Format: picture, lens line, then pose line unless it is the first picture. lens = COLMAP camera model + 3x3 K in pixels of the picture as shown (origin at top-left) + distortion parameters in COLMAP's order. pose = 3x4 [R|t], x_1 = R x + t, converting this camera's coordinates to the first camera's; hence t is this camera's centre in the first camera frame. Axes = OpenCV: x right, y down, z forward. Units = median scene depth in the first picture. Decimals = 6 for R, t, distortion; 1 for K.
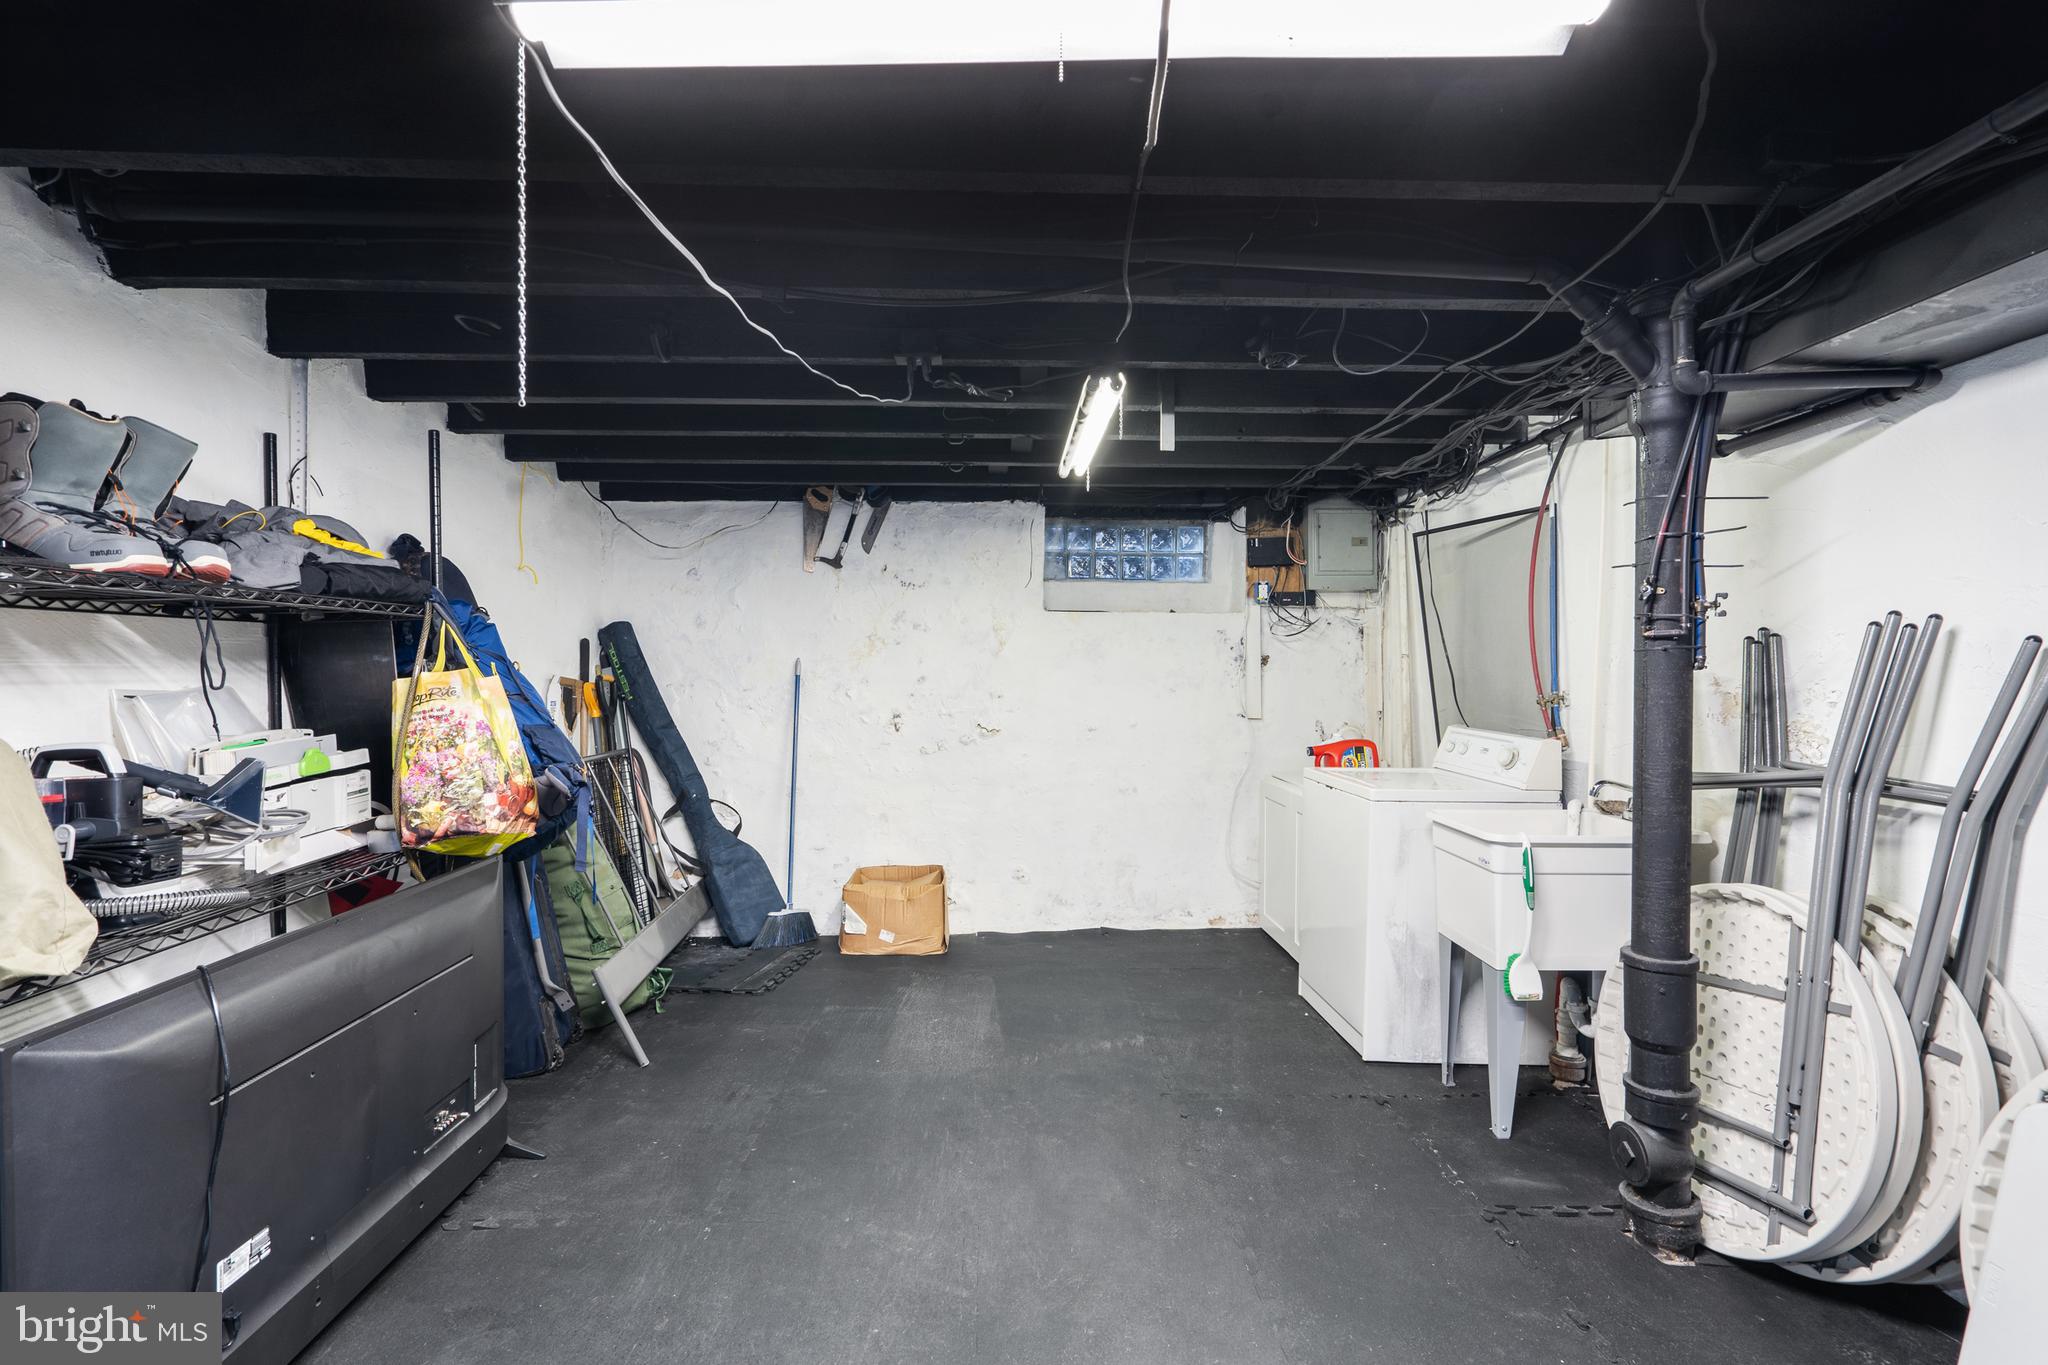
lens RADIAL K [[935.3, 0, 1022.3], [0, 935.3, 677.1], [0, 0, 1]] dist [-0.000596, 0.001316]
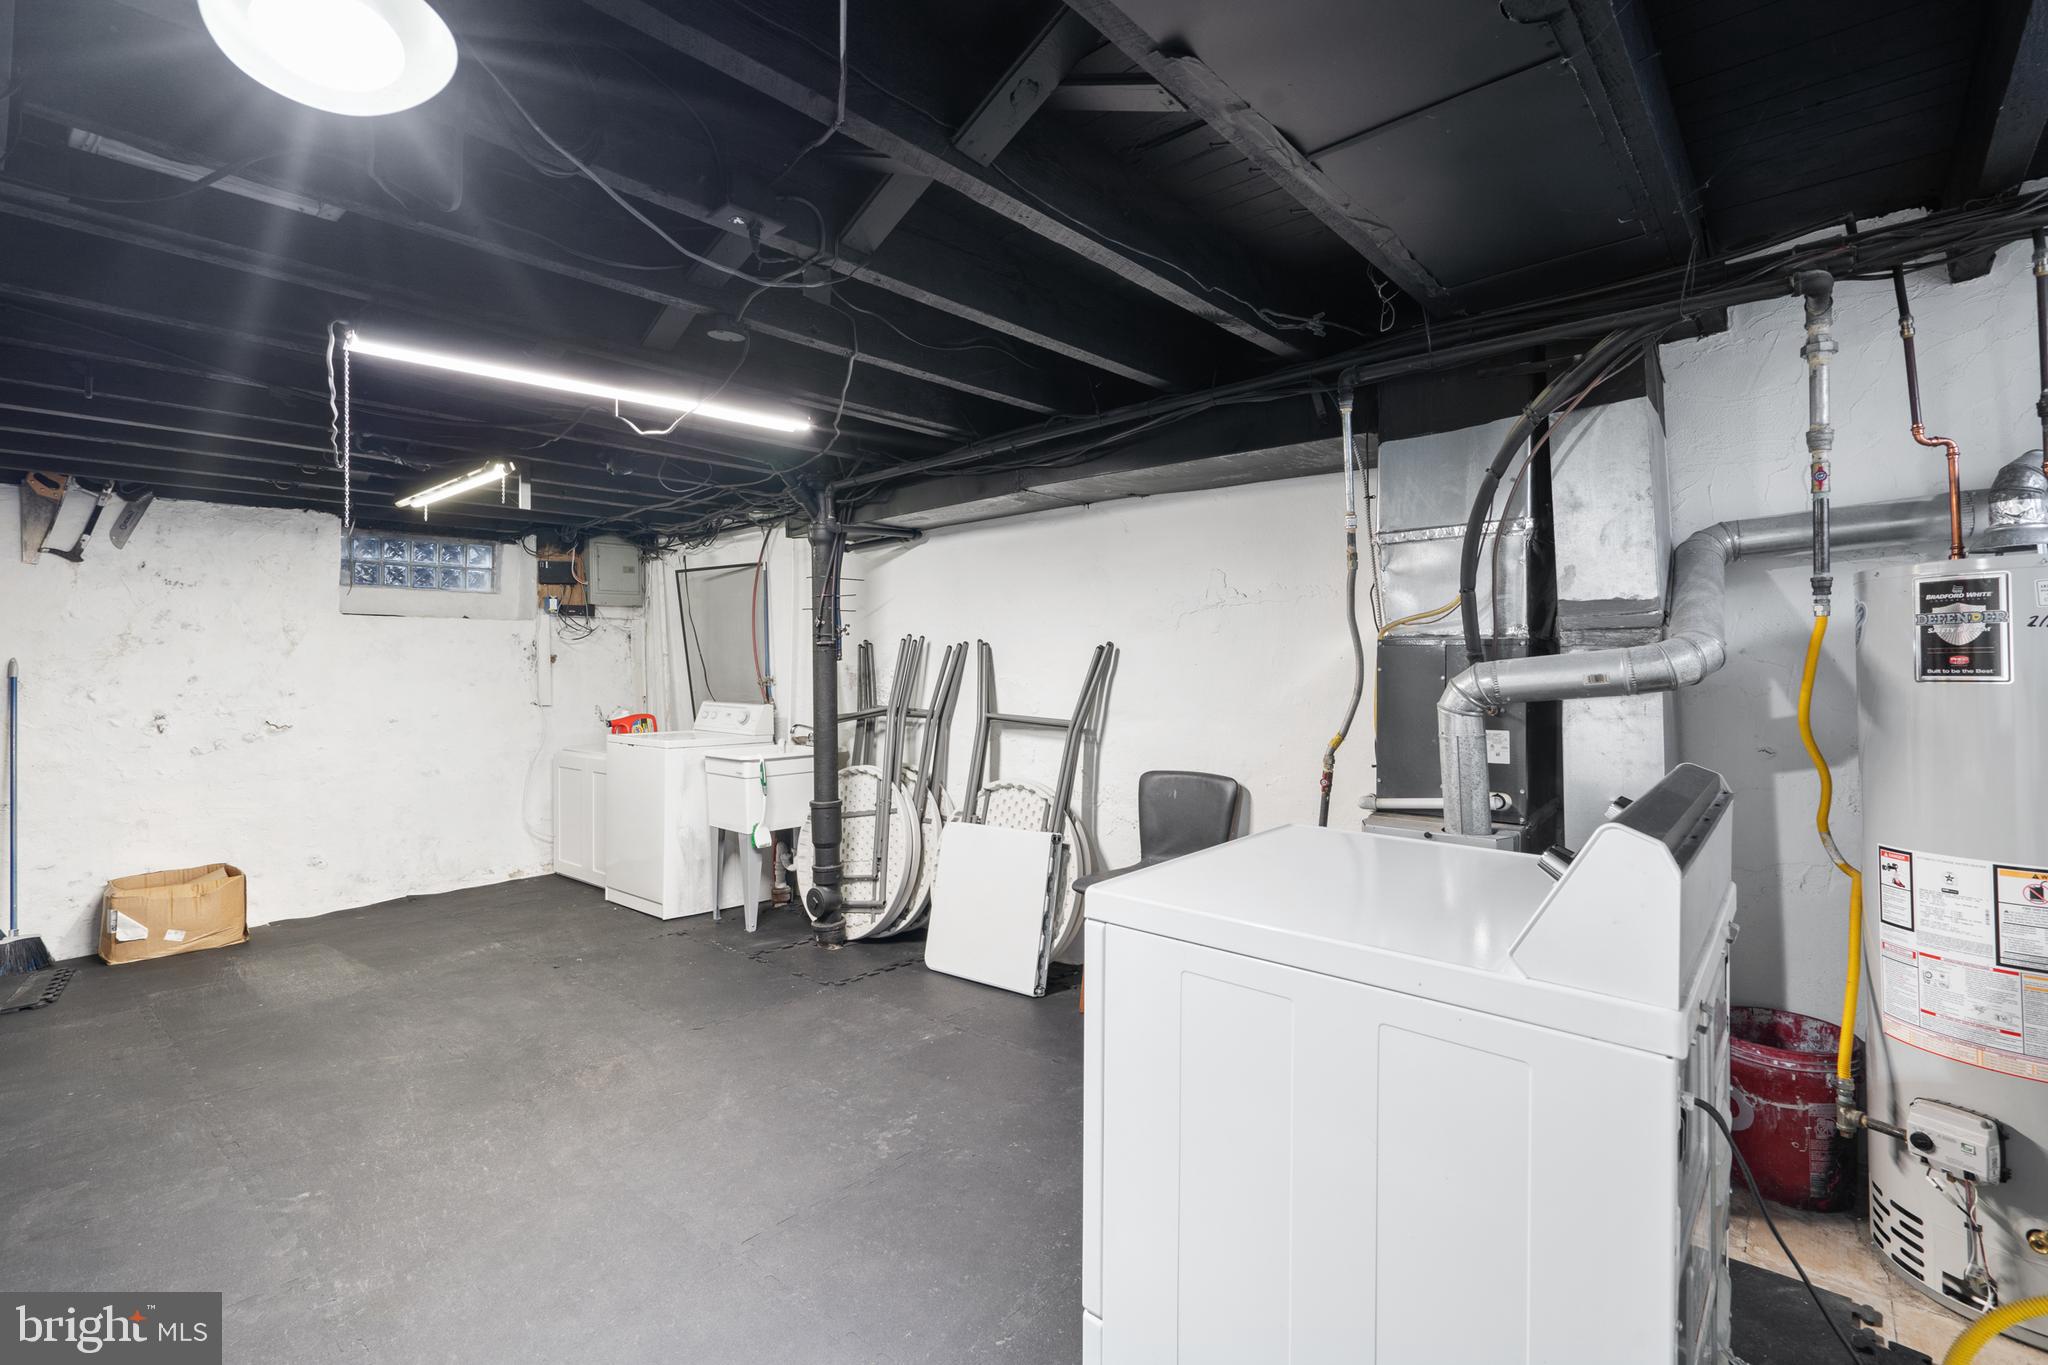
lens RADIAL K [[935.3, 0, 1022.3], [0, 935.3, 677.1], [0, 0, 1]] dist [-0.000596, 0.001316]
pose [[0.684069, -0.018497, 0.729182, -0.380498], [0.018546, 0.999796, 0.007964, 0.014220], [-0.729181, 0.008075, 0.684273, -0.531256]]
